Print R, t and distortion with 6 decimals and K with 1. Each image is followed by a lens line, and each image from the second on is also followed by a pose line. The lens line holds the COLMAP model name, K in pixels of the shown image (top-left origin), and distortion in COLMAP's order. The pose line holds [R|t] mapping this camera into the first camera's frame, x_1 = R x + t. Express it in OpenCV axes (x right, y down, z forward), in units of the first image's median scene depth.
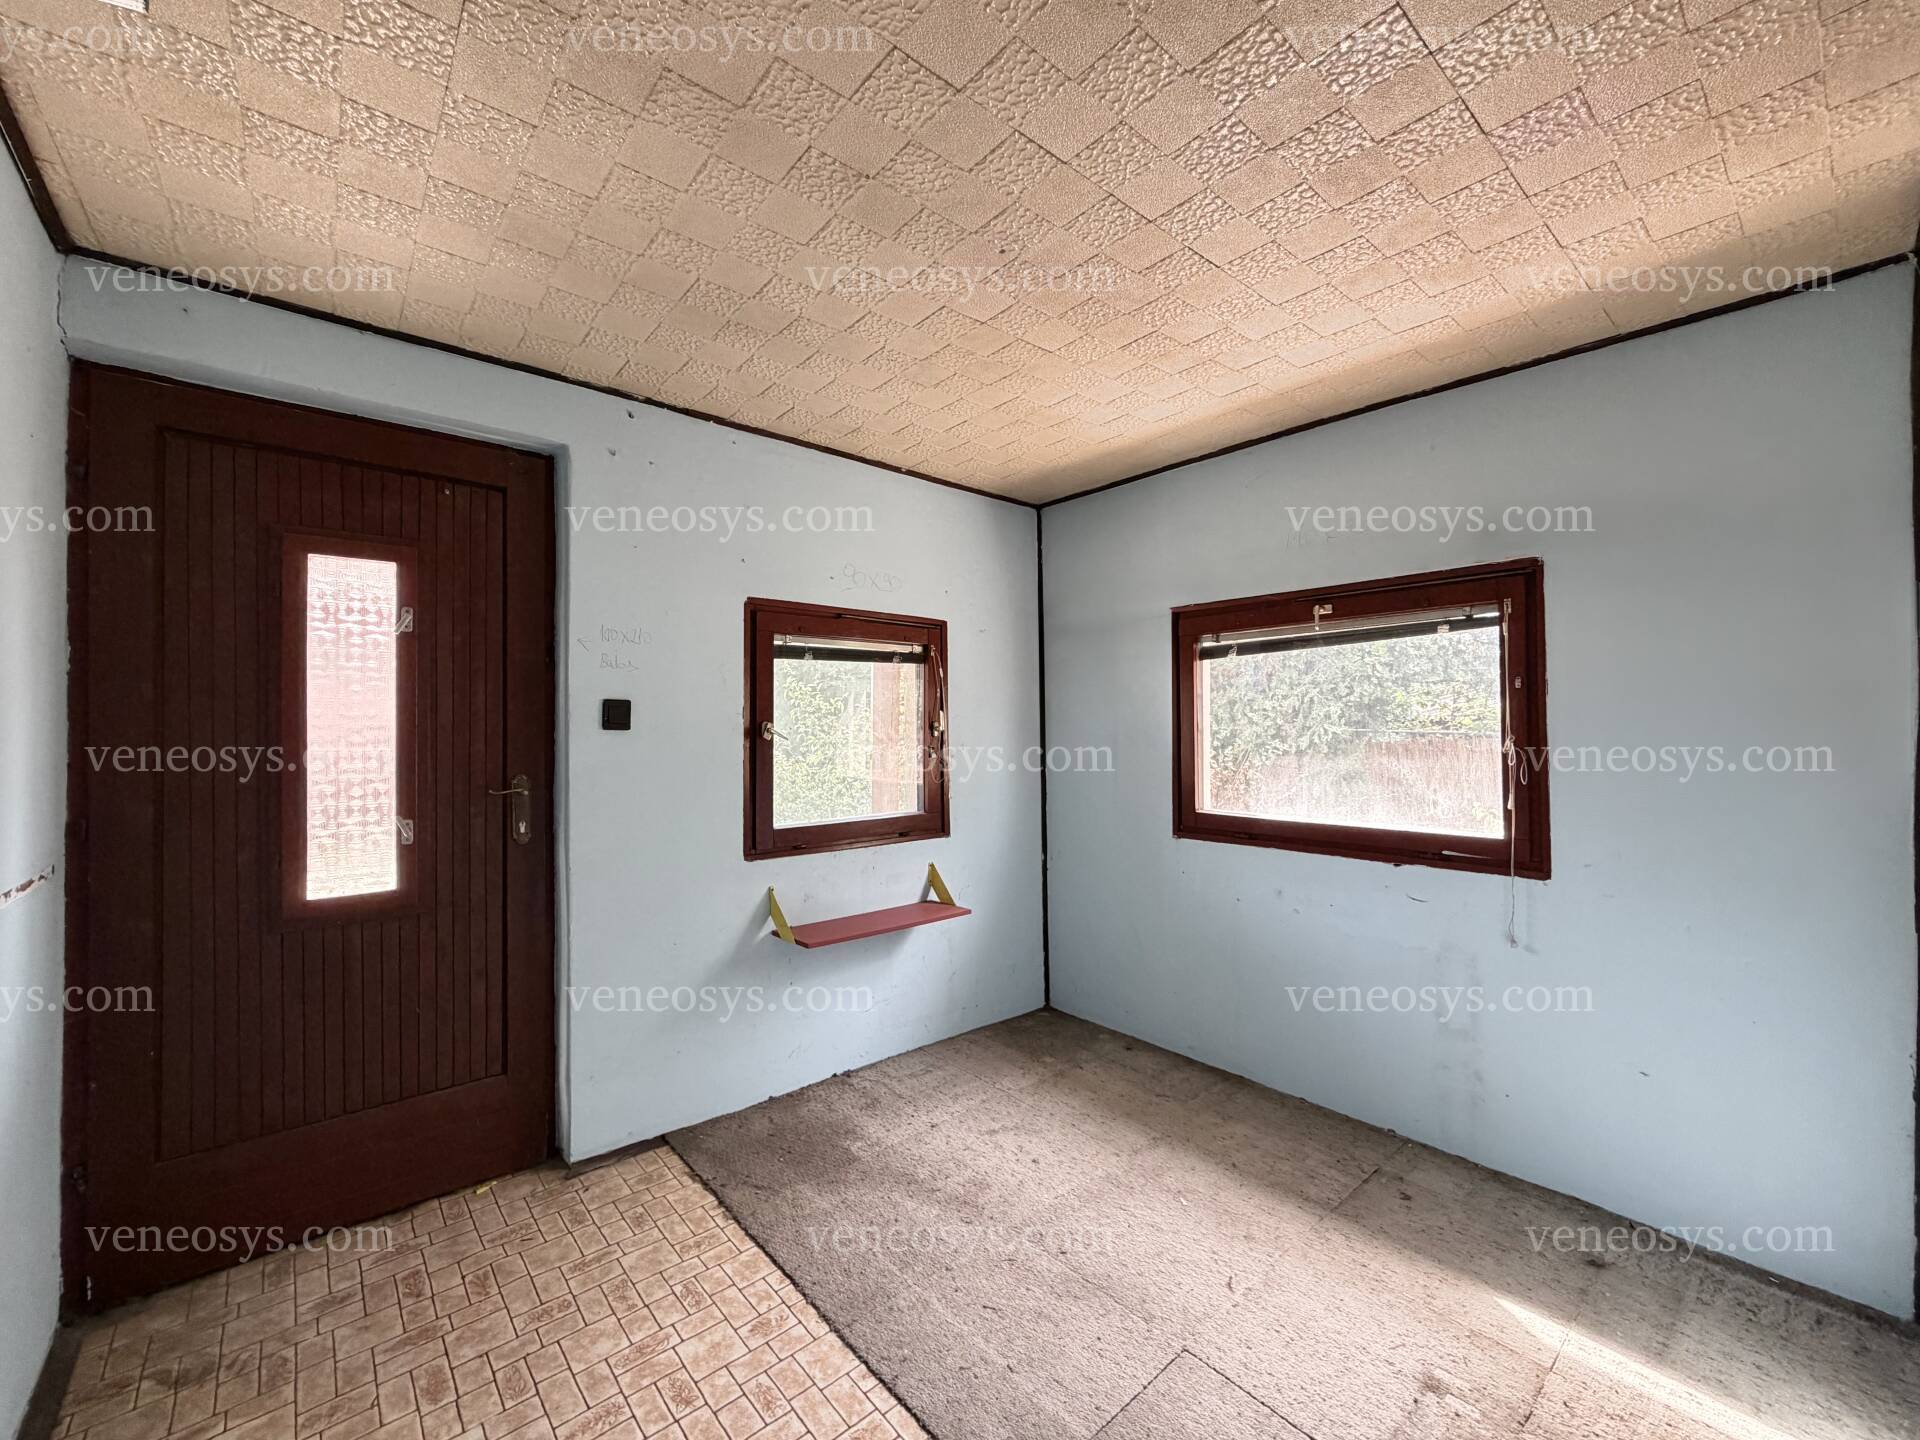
lens RADIAL K [[764.1, 0, 960.4], [0, 764.1, 719.2], [0, 0, 1]] dist [-0.001338, 0.000368]
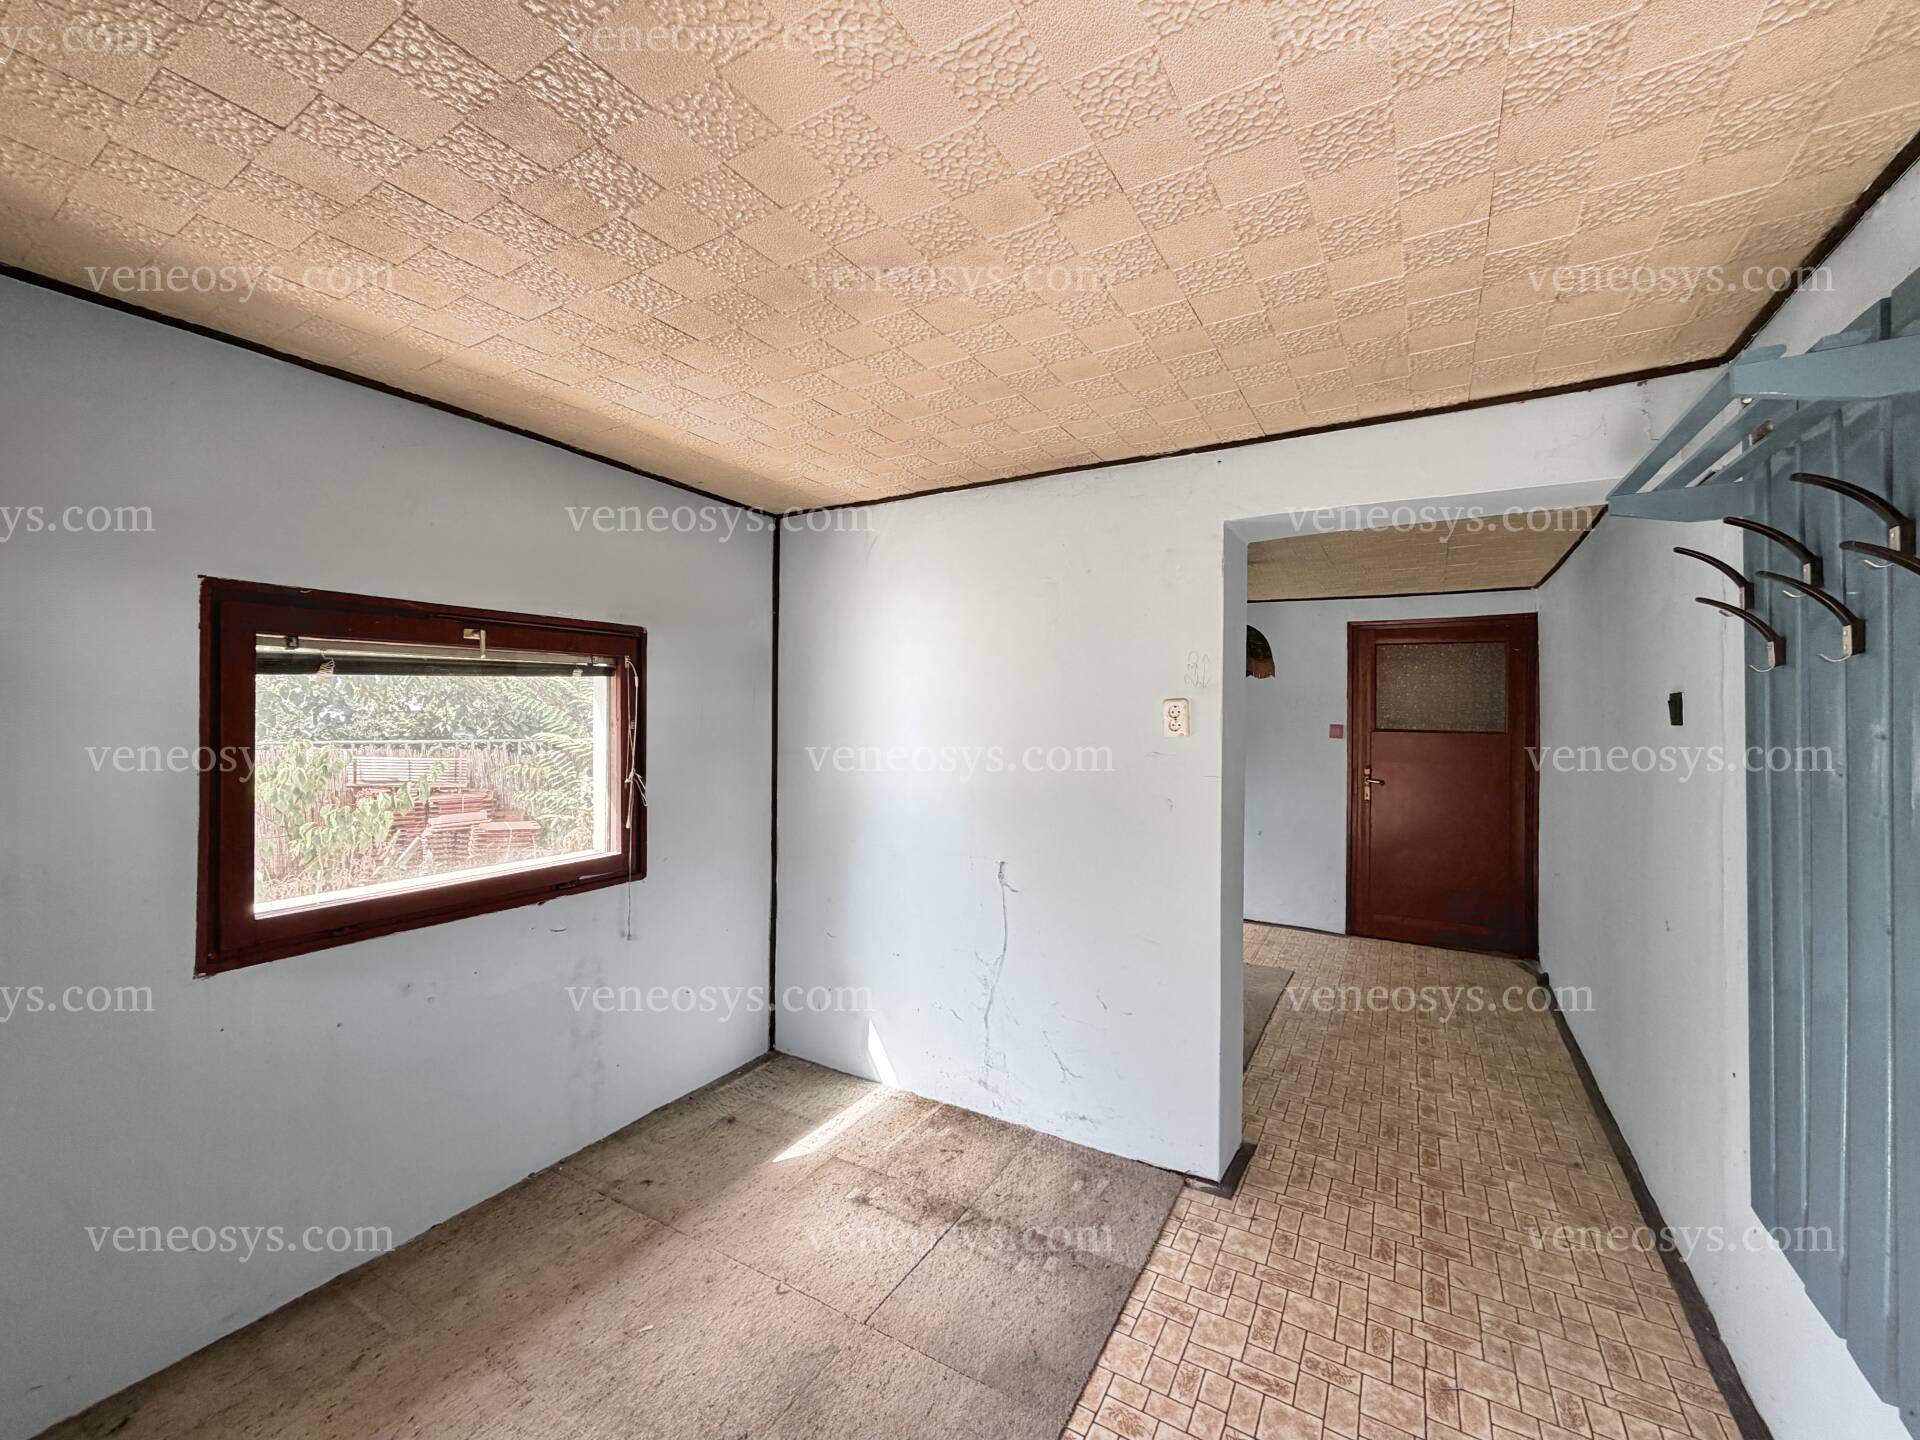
lens RADIAL K [[764.1, 0, 949.2], [0, 764.1, 724.1], [0, 0, 1]] dist [-0.001338, 0.000368]
pose [[-0.304002, -0.011173, 0.952606, -0.543862], [-0.011908, 0.999898, 0.007927, -0.058770], [-0.952597, -0.008933, -0.304104, 0.807766]]
